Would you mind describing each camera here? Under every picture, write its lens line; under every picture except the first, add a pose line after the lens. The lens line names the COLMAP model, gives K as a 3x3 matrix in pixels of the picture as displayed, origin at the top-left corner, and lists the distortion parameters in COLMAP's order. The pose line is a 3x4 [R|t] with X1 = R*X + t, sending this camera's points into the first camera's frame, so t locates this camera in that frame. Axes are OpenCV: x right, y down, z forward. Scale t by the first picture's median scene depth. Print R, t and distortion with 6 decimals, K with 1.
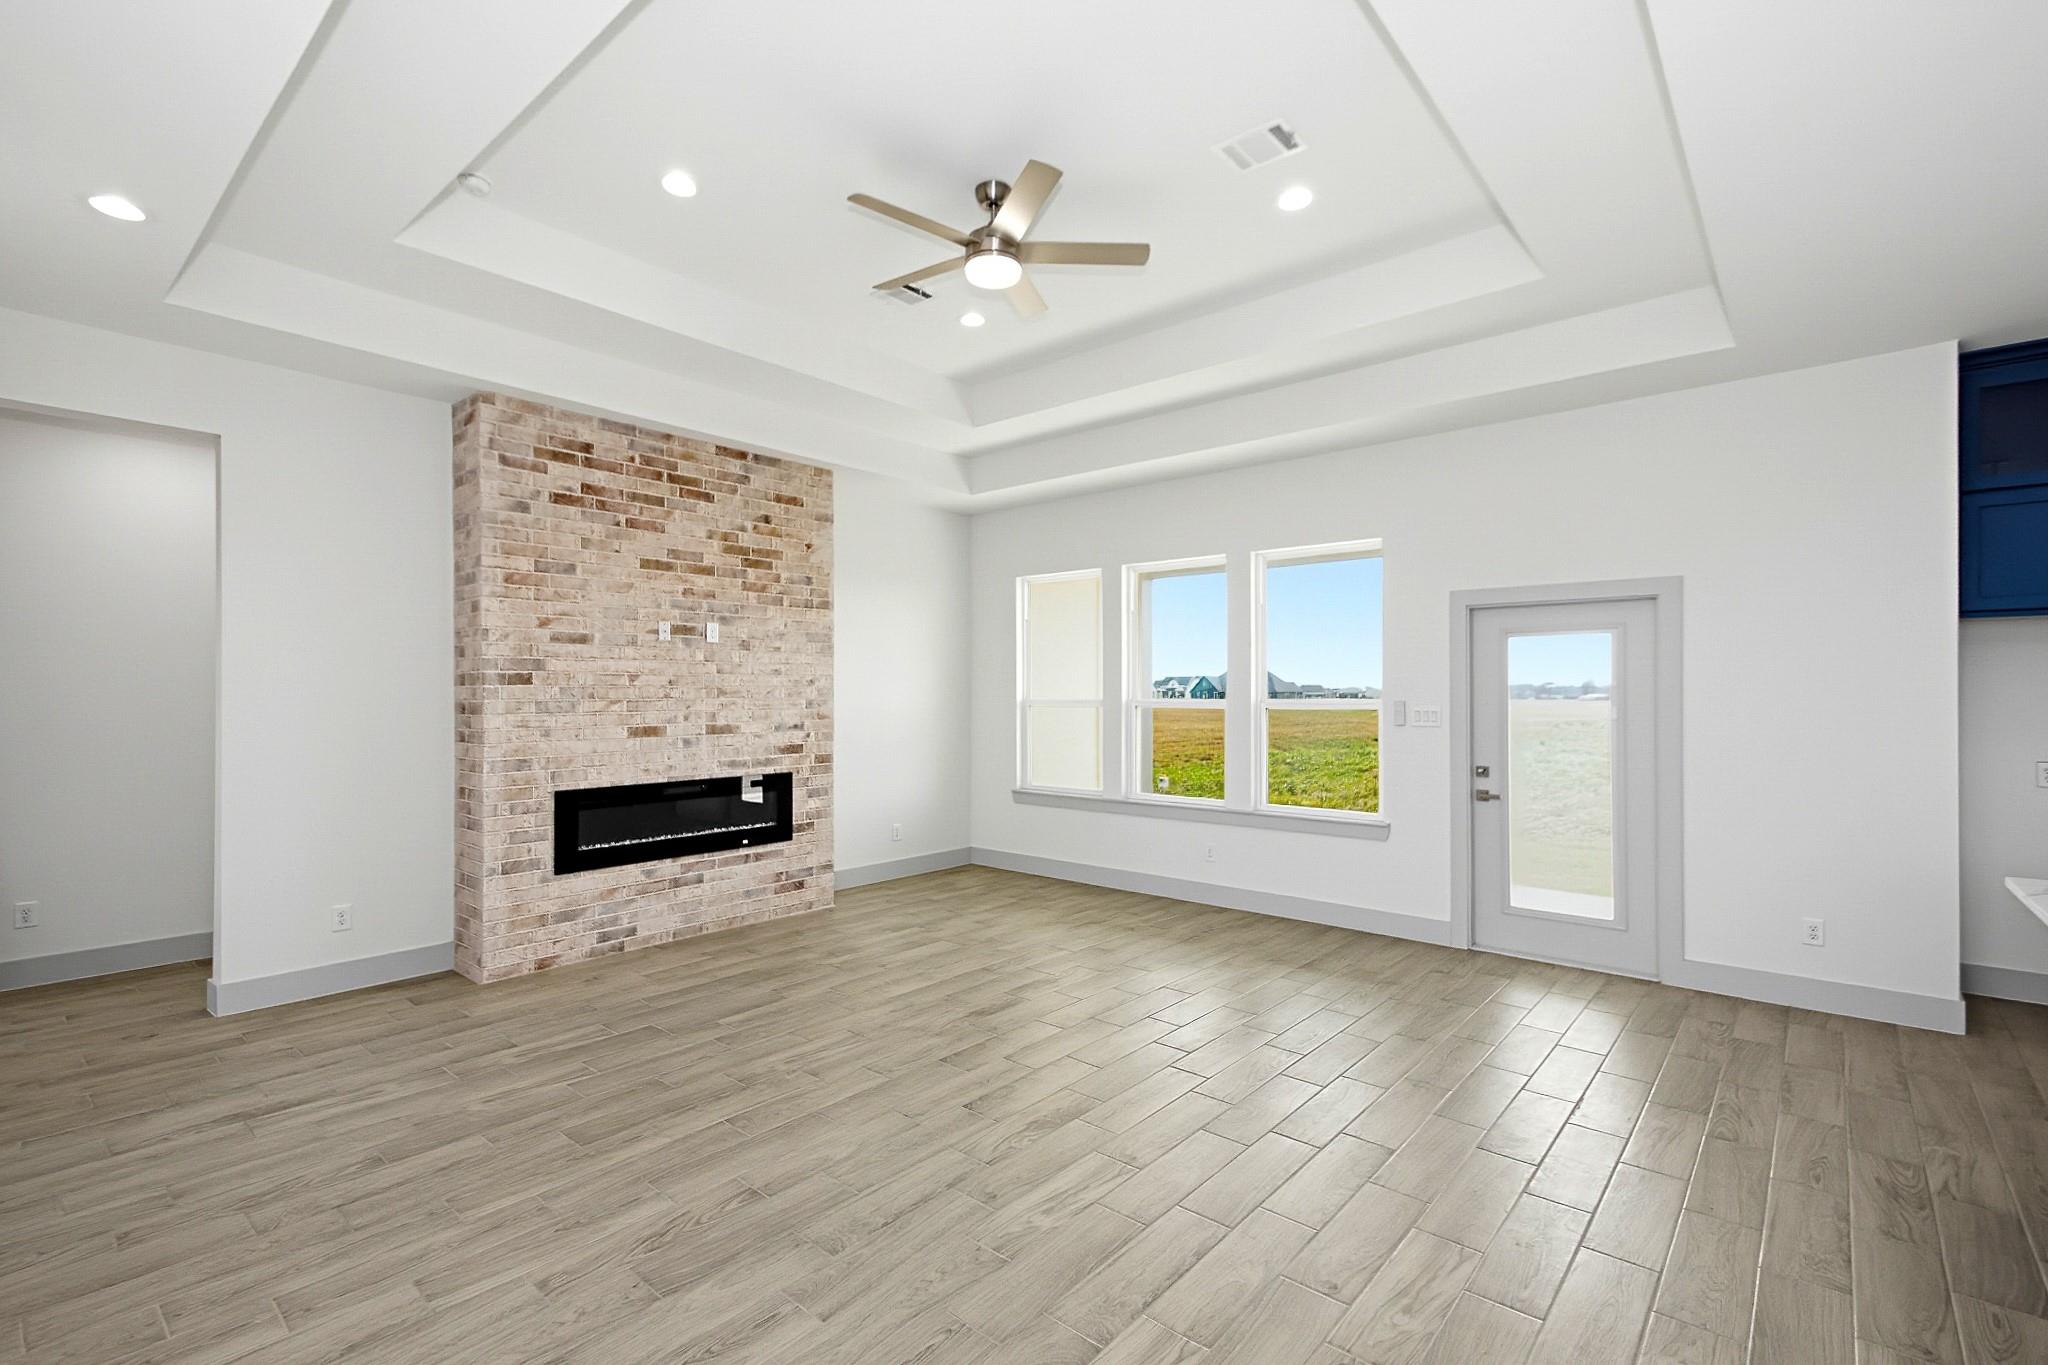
lens RADIAL K [[884.8, 0, 1048.5], [0, 884.8, 697.5], [0, 0, 1]] dist [0.022278, -0.000067]
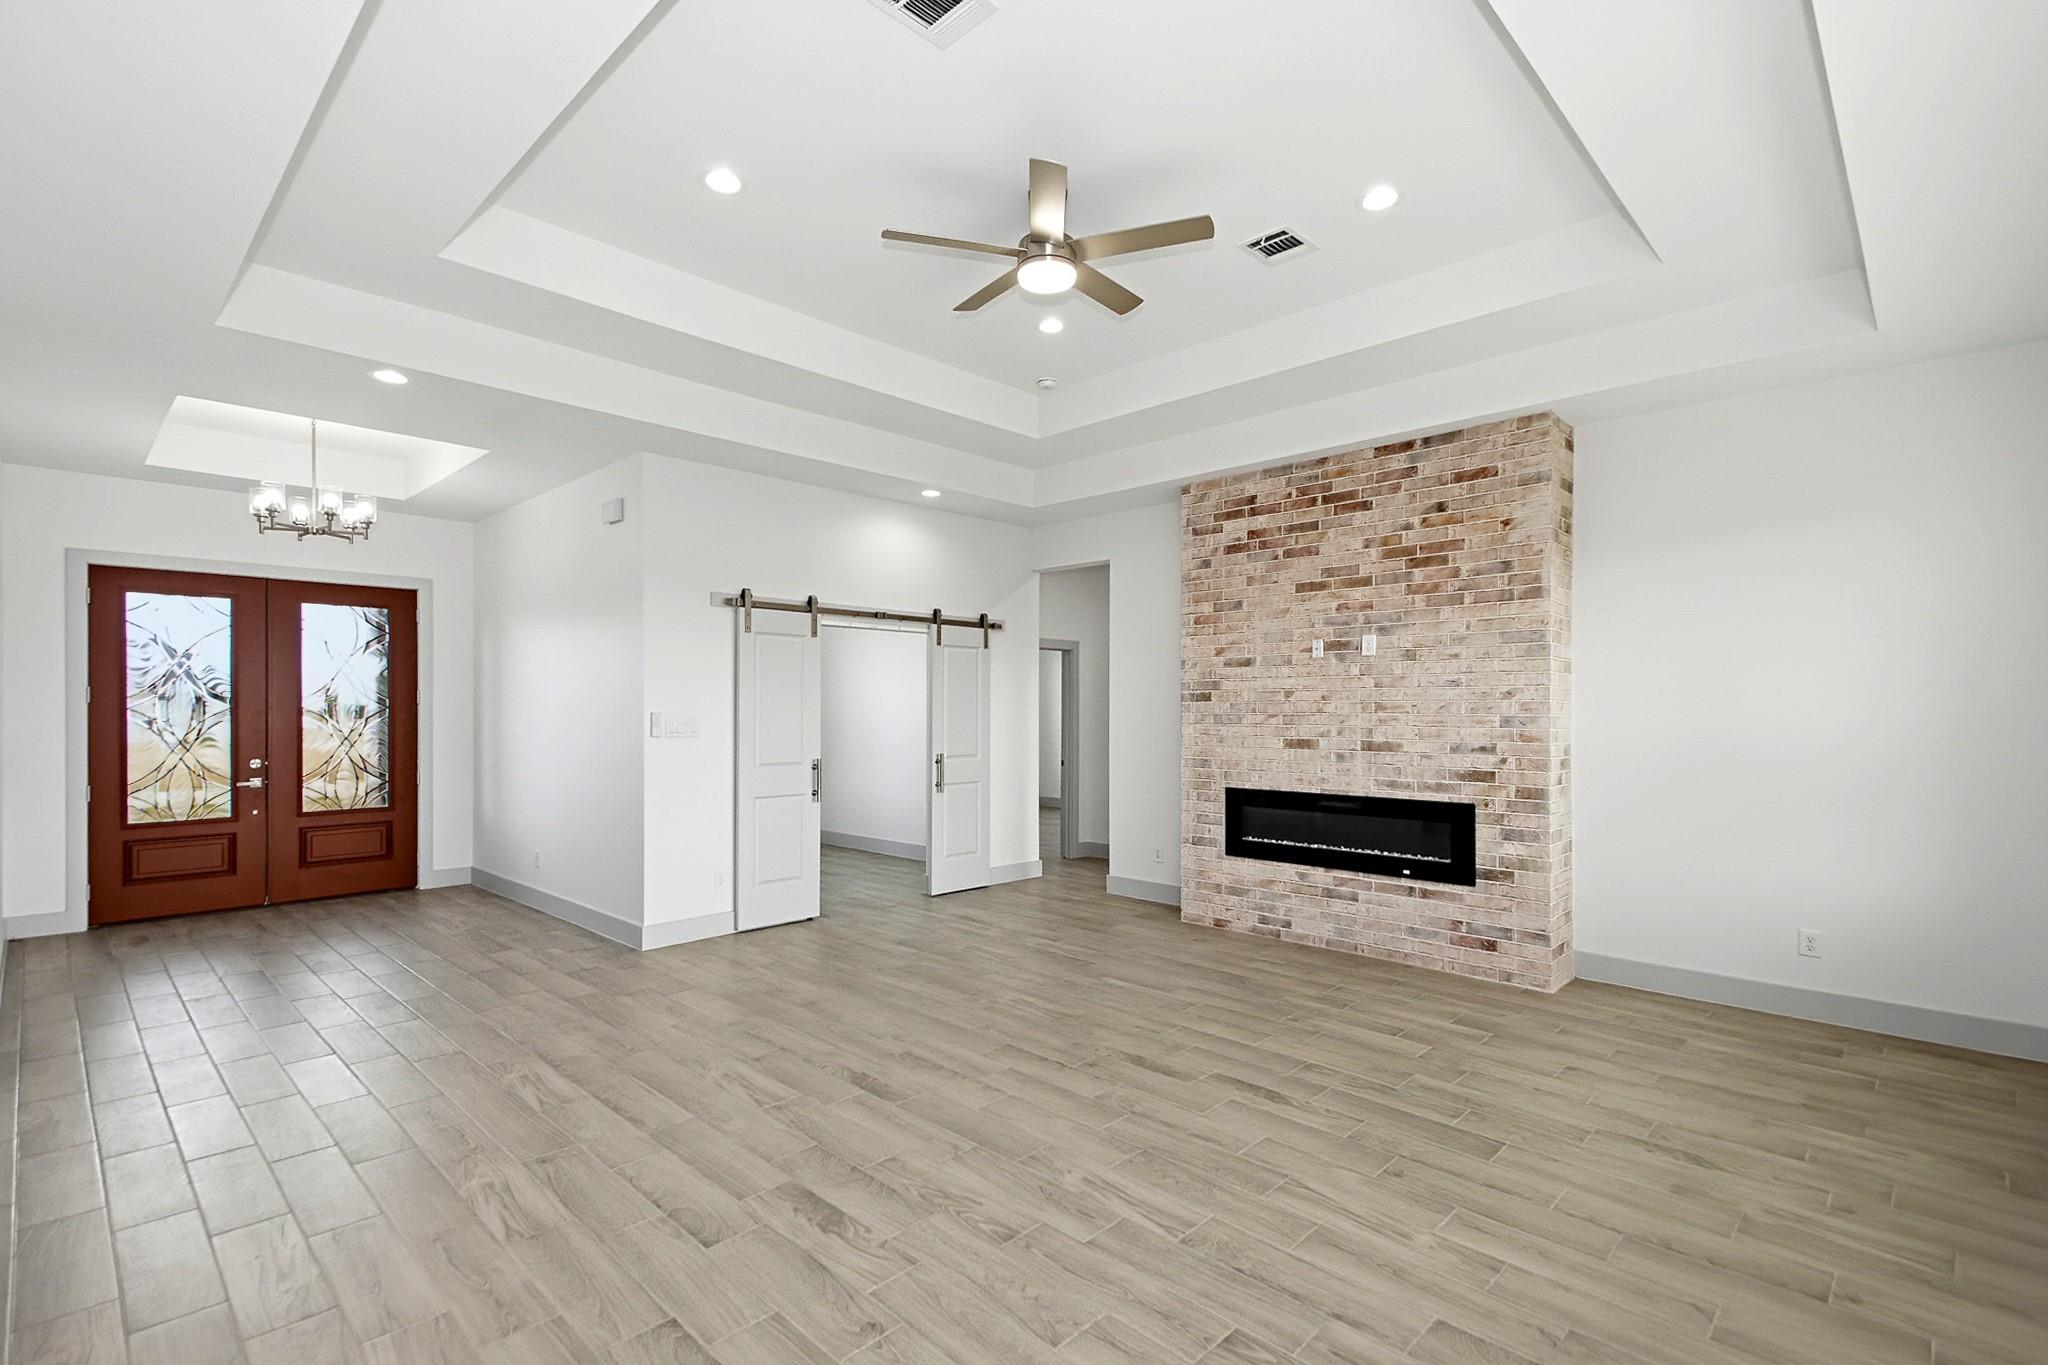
lens RADIAL K [[928.6, 0, 1048.6], [0, 928.6, 715.9], [0, 0, 1]] dist [0.035360, -0.018612]
pose [[-0.035718, 0.008094, -0.999329, 0.668479], [-0.006173, 0.999946, 0.008320, -0.002816], [0.999343, 0.006466, -0.035666, 0.716691]]
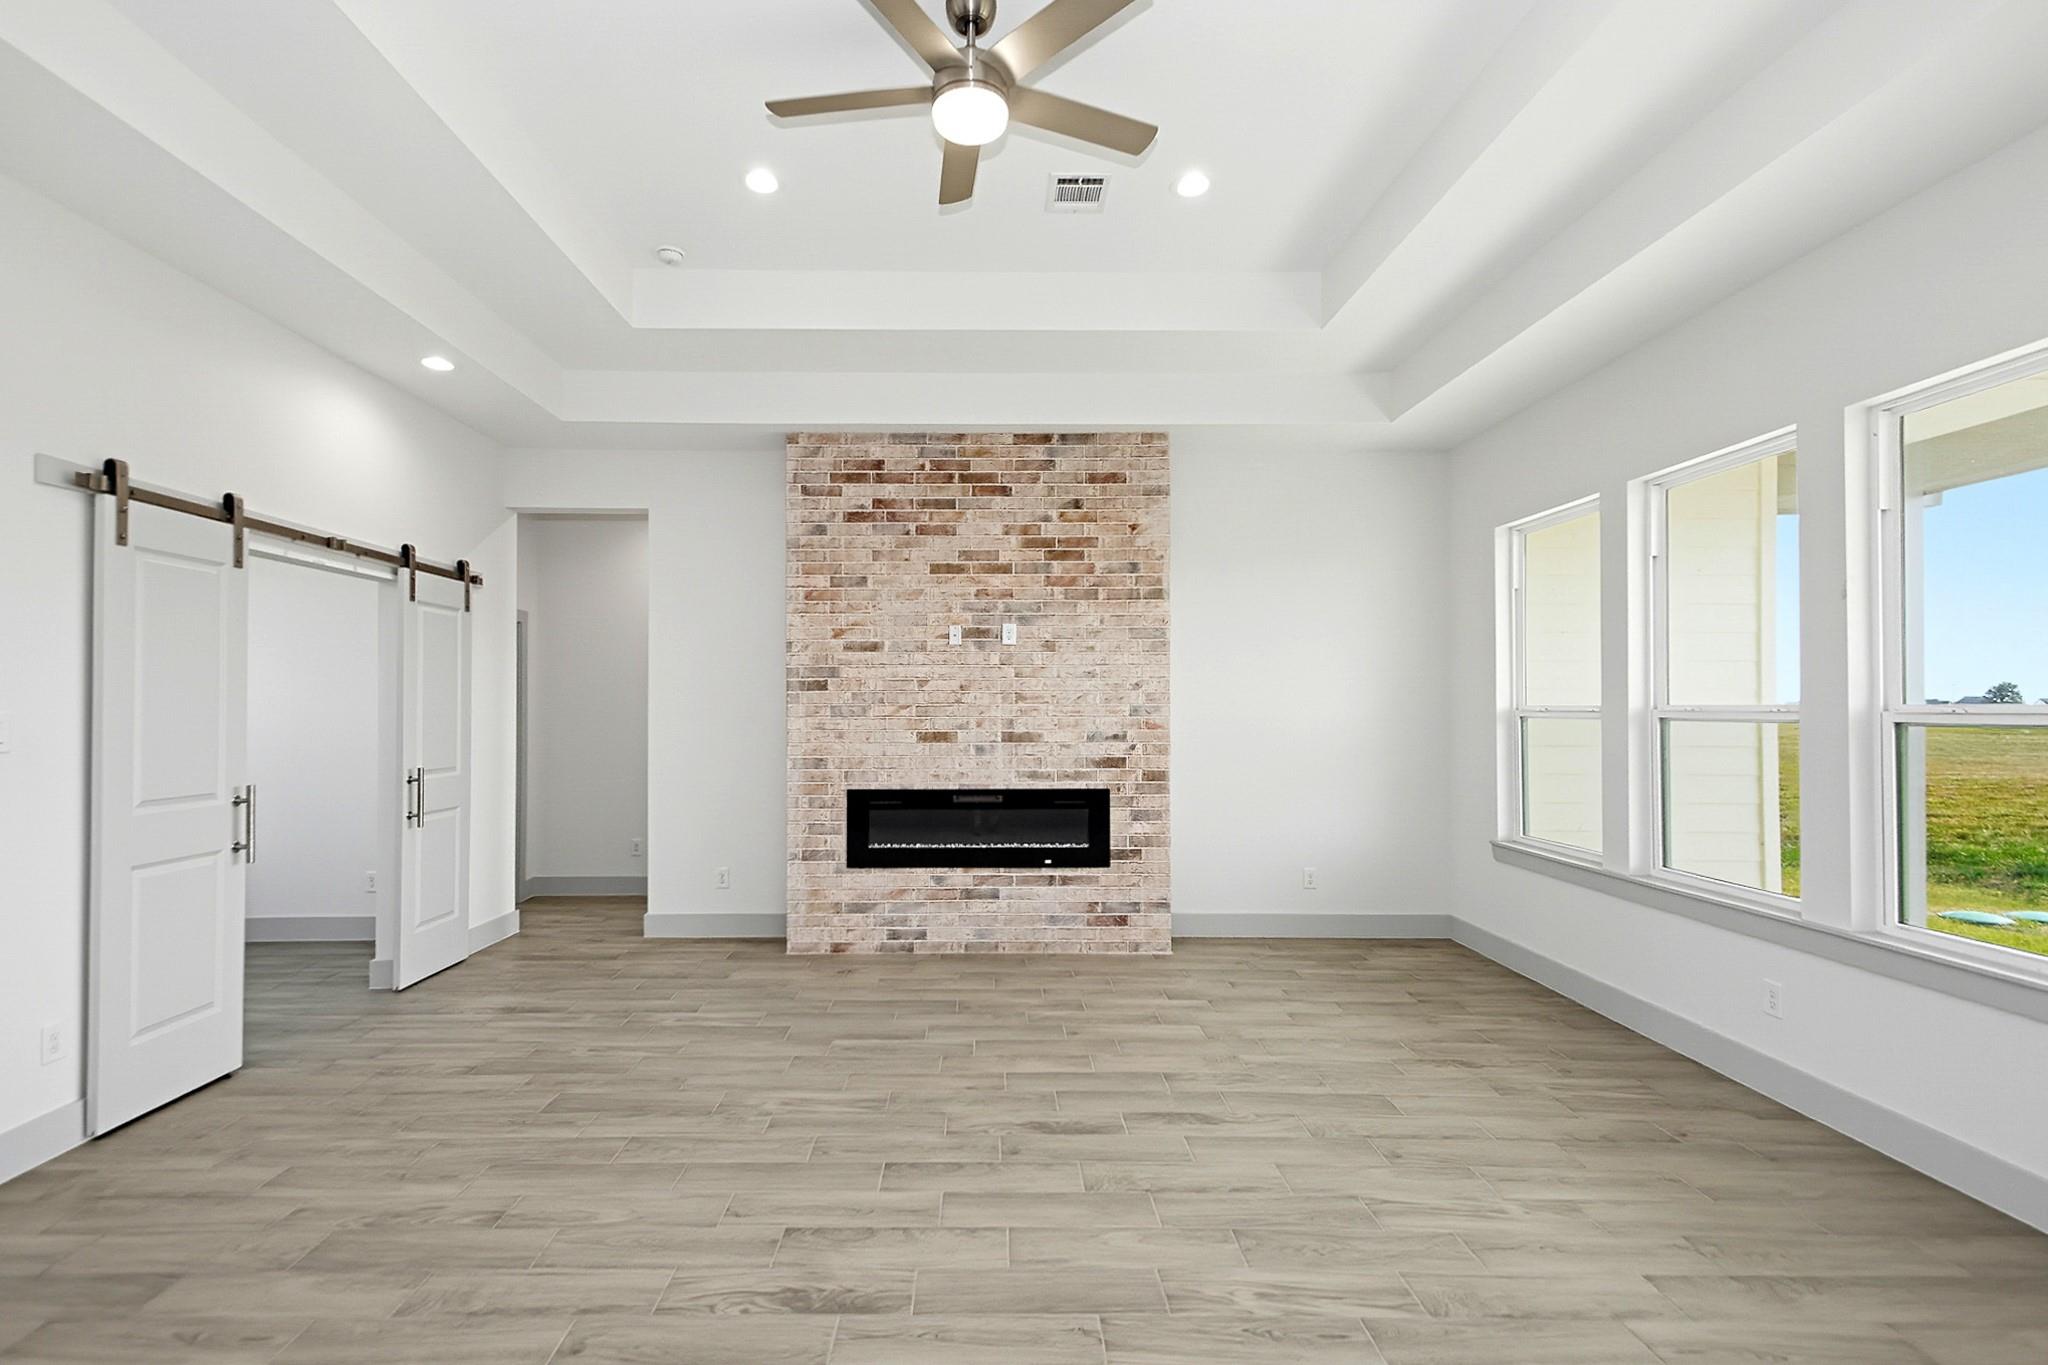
lens RADIAL K [[933.5, 0, 992.2], [0, 933.5, 704.0], [0, 0, 1]] dist [0.021169, -0.000172]
pose [[0.660989, -0.002993, -0.750390, 0.365284], [-0.002976, 0.999974, -0.006610, 0.007969], [0.750390, 0.006602, 0.660963, 0.345975]]
